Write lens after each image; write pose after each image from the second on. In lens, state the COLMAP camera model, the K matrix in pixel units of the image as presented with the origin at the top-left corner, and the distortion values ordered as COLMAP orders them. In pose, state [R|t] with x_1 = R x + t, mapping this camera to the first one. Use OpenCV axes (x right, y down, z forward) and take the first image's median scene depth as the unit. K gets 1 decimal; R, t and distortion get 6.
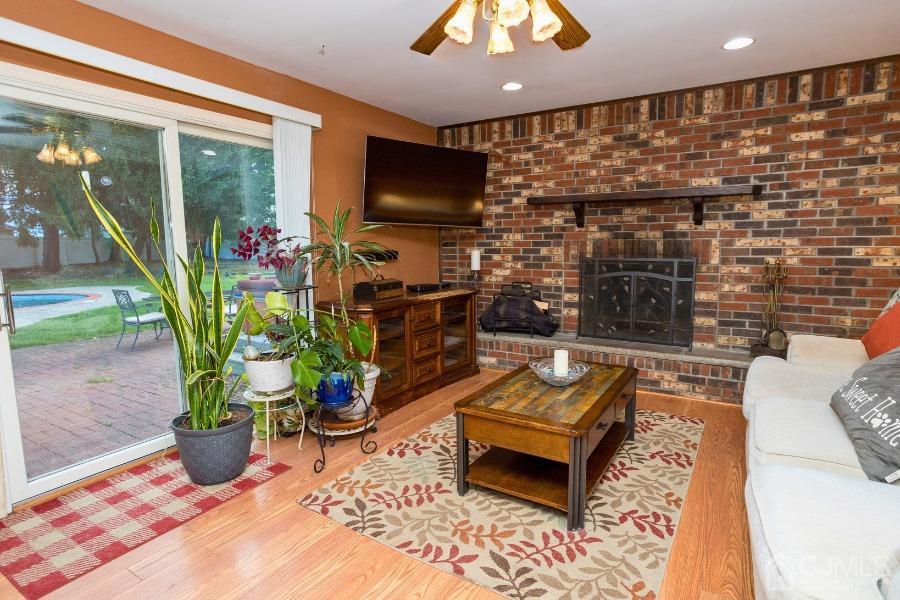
lens RADIAL K [[468.1, 0, 450.0], [0, 468.1, 300.0], [0, 0, 1]] dist [-0.046792, 0.035080]
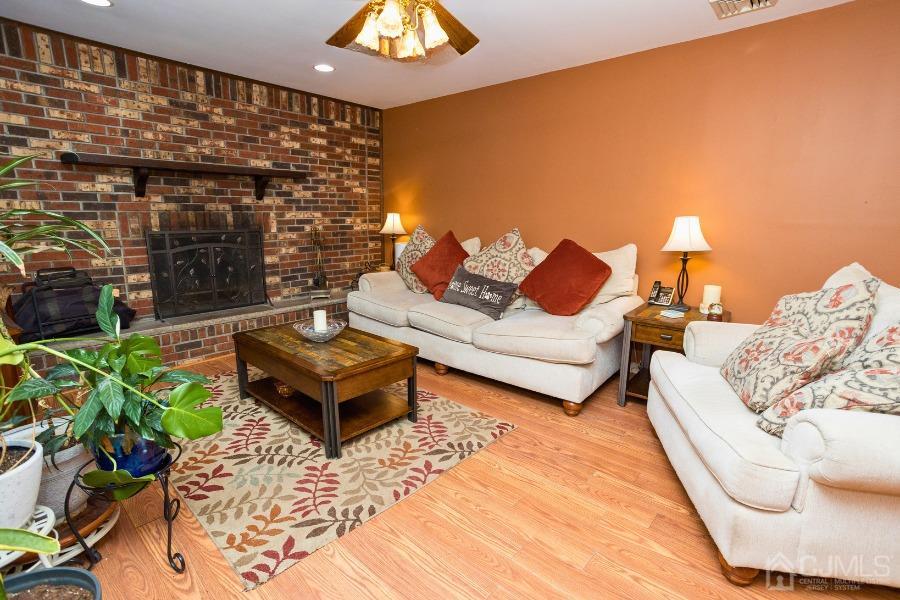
lens RADIAL K [[441.0, 0, 450.0], [0, 441.0, 300.0], [0, 0, 1]] dist [-0.024431, 0.027459]
pose [[0.167599, -0.182558, 0.968805, -0.518310], [0.113661, 0.979730, 0.164954, -0.041233], [-0.979281, 0.082469, 0.184951, 0.336366]]
